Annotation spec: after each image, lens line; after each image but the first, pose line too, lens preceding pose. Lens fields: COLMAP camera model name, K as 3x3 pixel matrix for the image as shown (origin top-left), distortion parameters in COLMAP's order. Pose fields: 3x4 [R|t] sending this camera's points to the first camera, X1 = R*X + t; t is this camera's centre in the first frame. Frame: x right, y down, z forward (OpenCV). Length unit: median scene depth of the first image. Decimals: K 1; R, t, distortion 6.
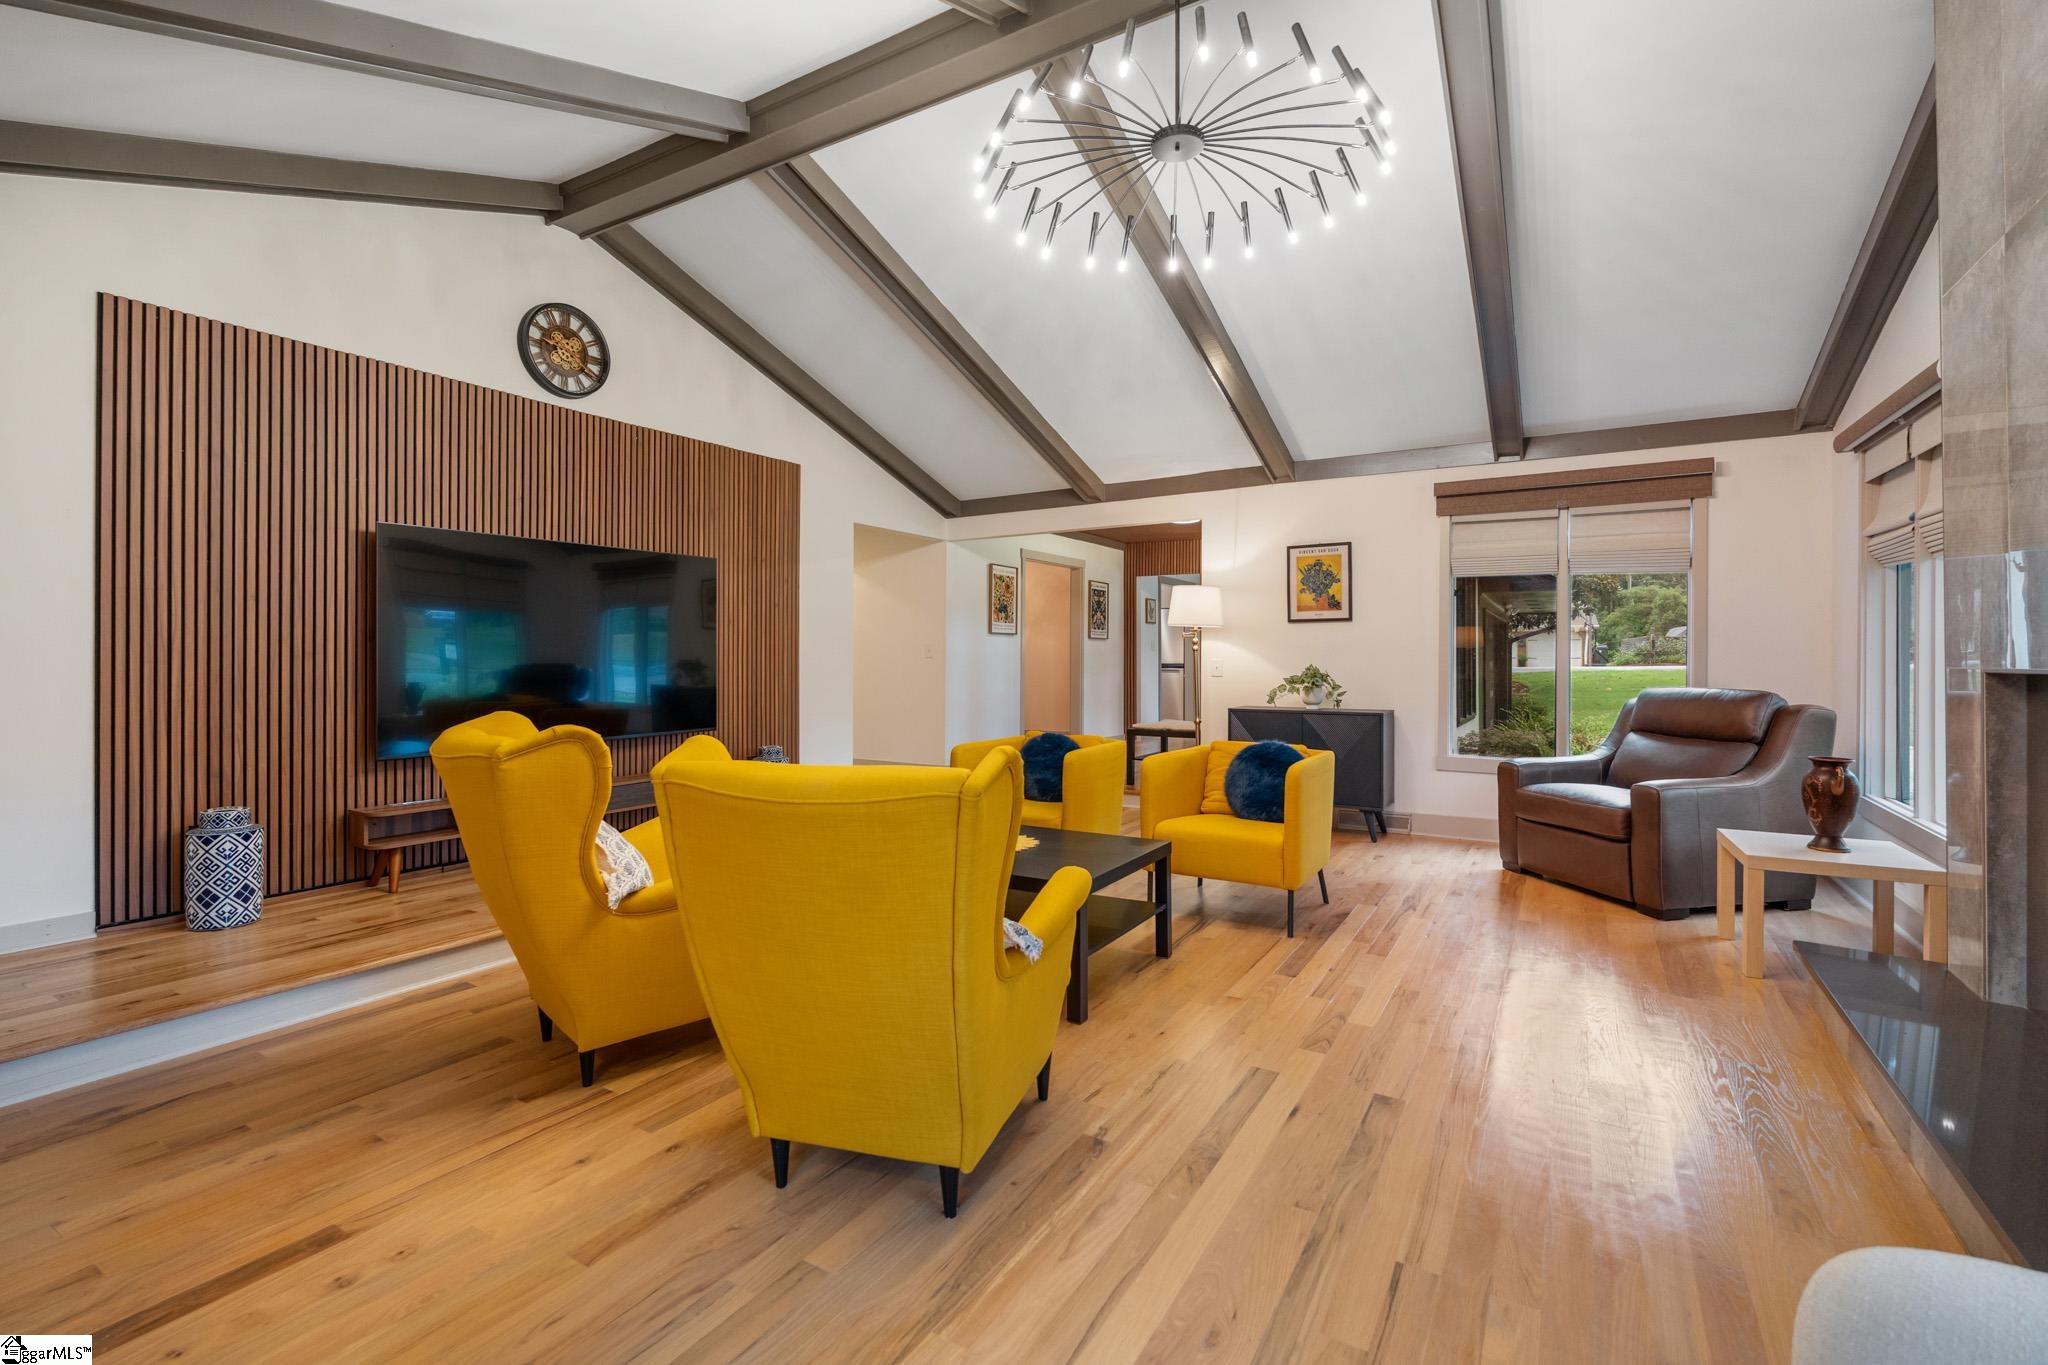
lens RADIAL K [[924.2, 0, 1022.3], [0, 924.2, 665.6], [0, 0, 1]] dist [0.002891, -0.001542]
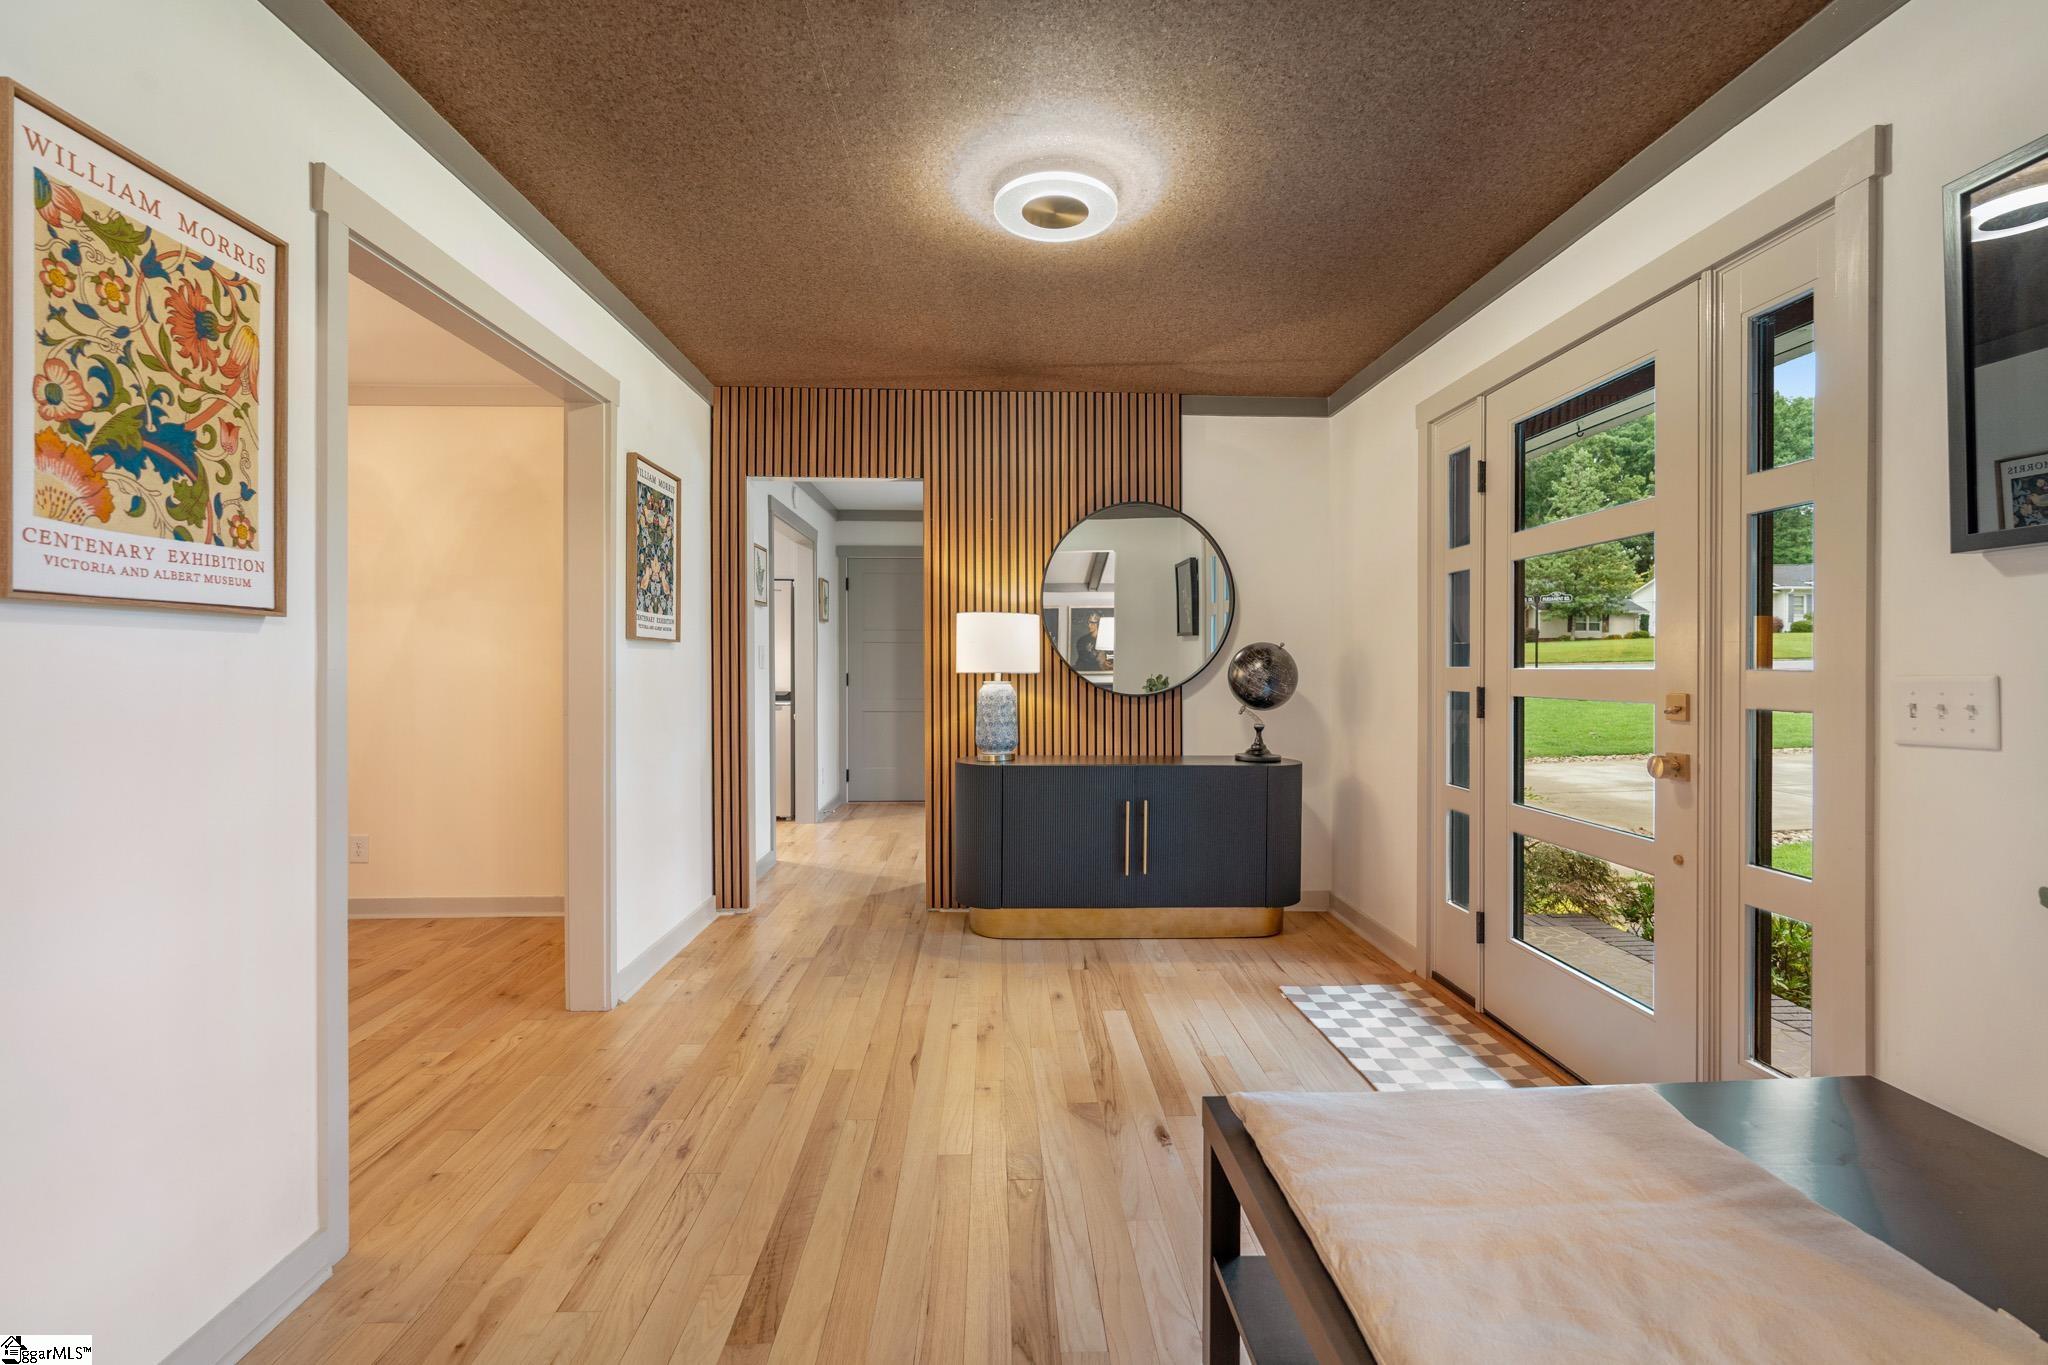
lens RADIAL K [[924.2, 0, 1027.4], [0, 924.2, 669.2], [0, 0, 1]] dist [0.002891, -0.001542]
pose [[0.838909, -0.001086, 0.544270, 0.017895], [0.000197, 0.999999, 0.001691, -0.023220], [-0.544271, -0.001312, 0.838908, 0.769826]]
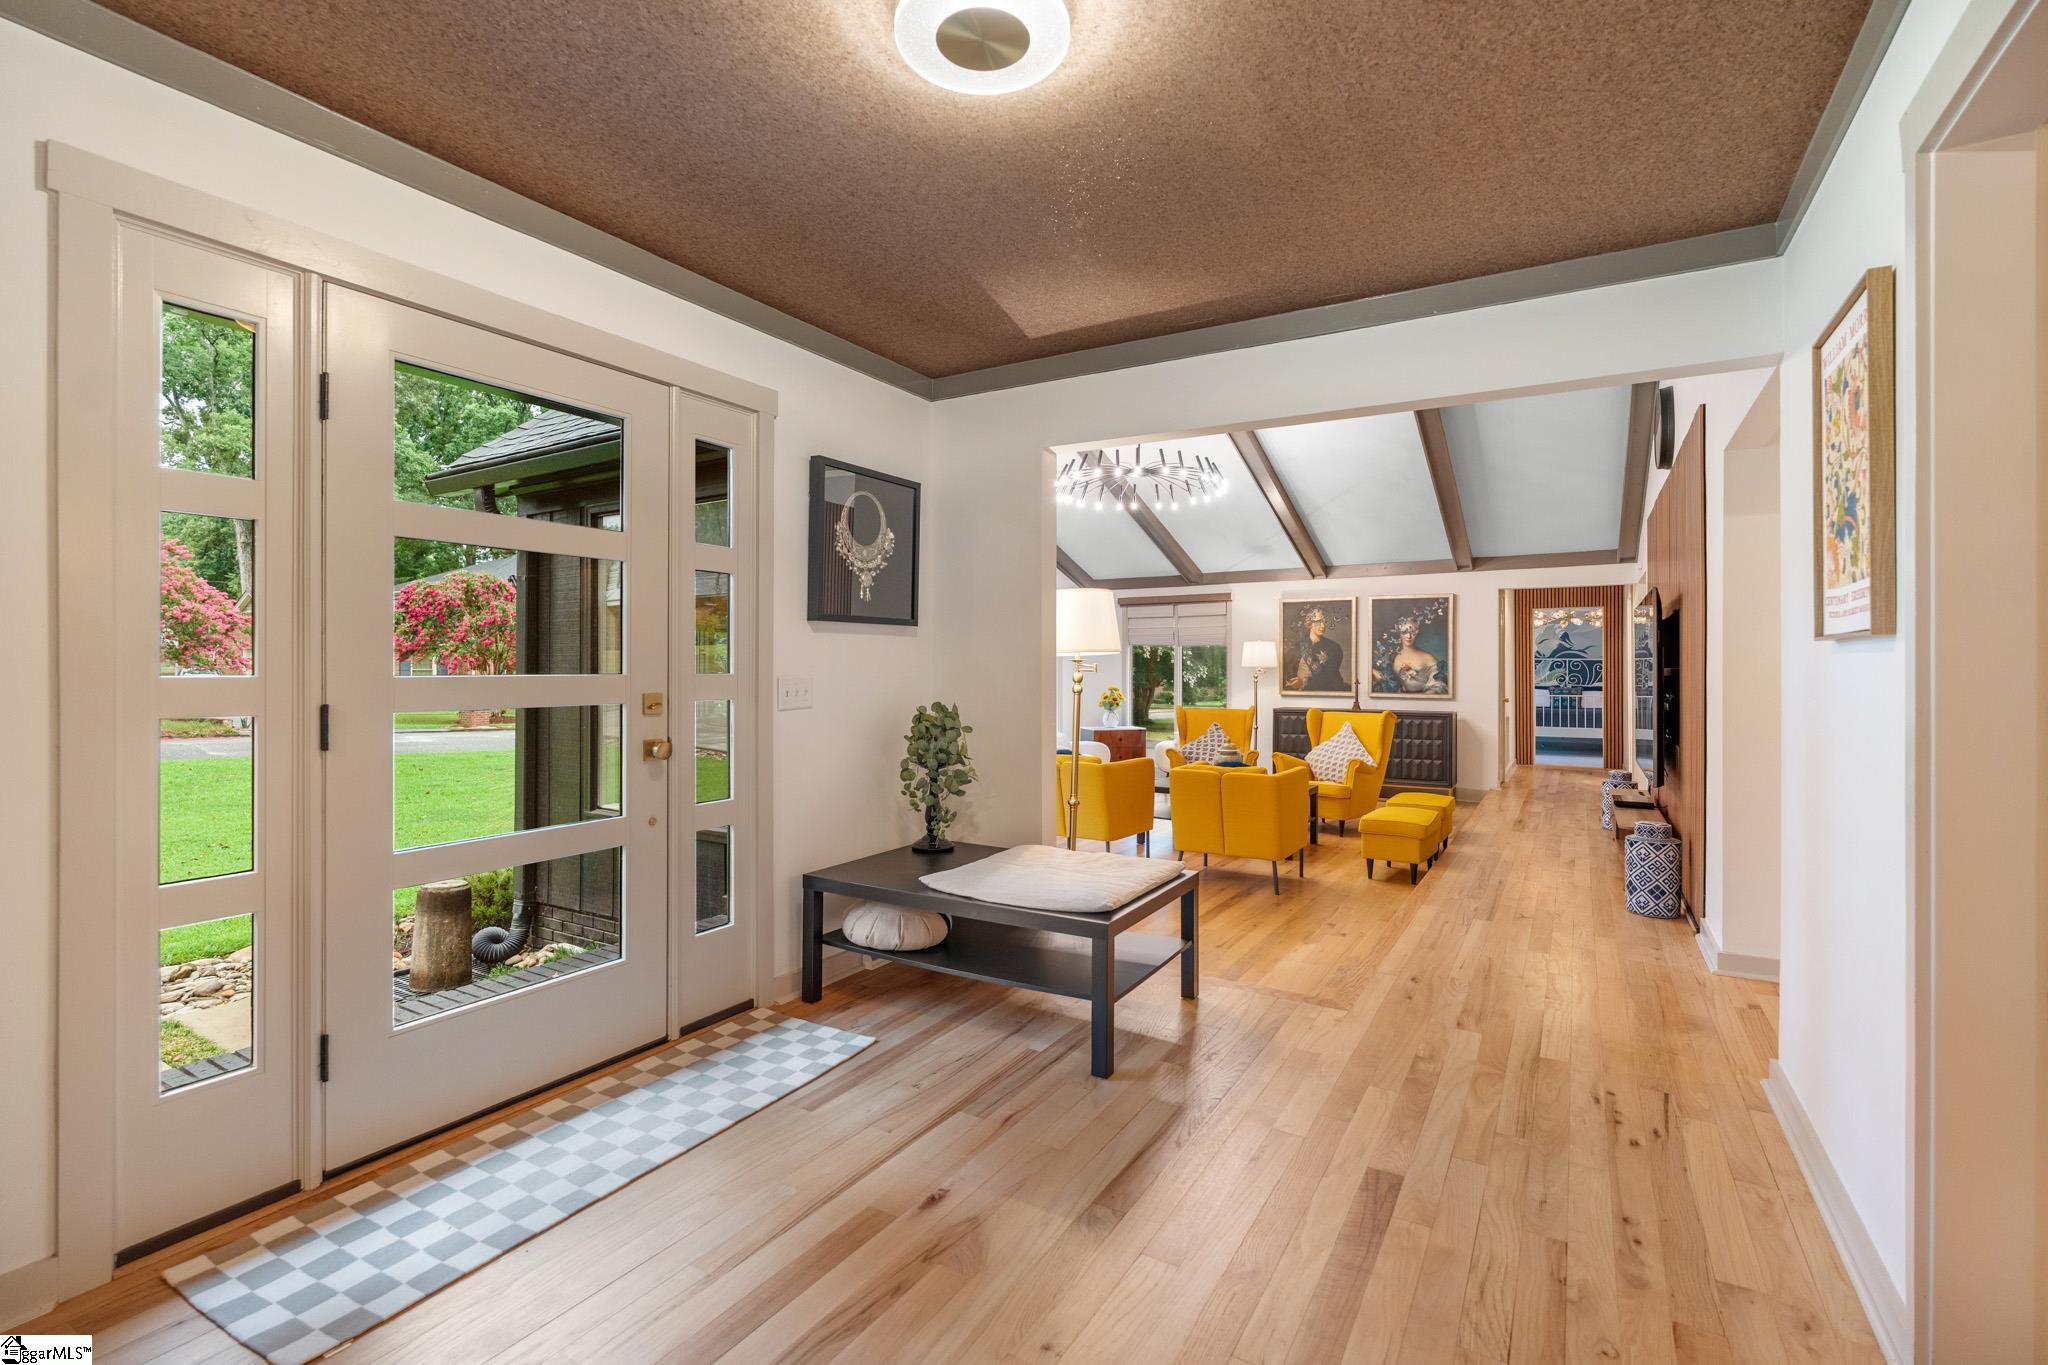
lens RADIAL K [[924.2, 0, 1024.0], [0, 924.2, 667.8], [0, 0, 1]] dist [0.002891, -0.001542]
pose [[-0.999985, -0.002581, 0.004842, 0.309128], [-0.002538, 0.999957, 0.008869, -0.032765], [-0.004865, 0.008856, -0.999949, 1.606270]]
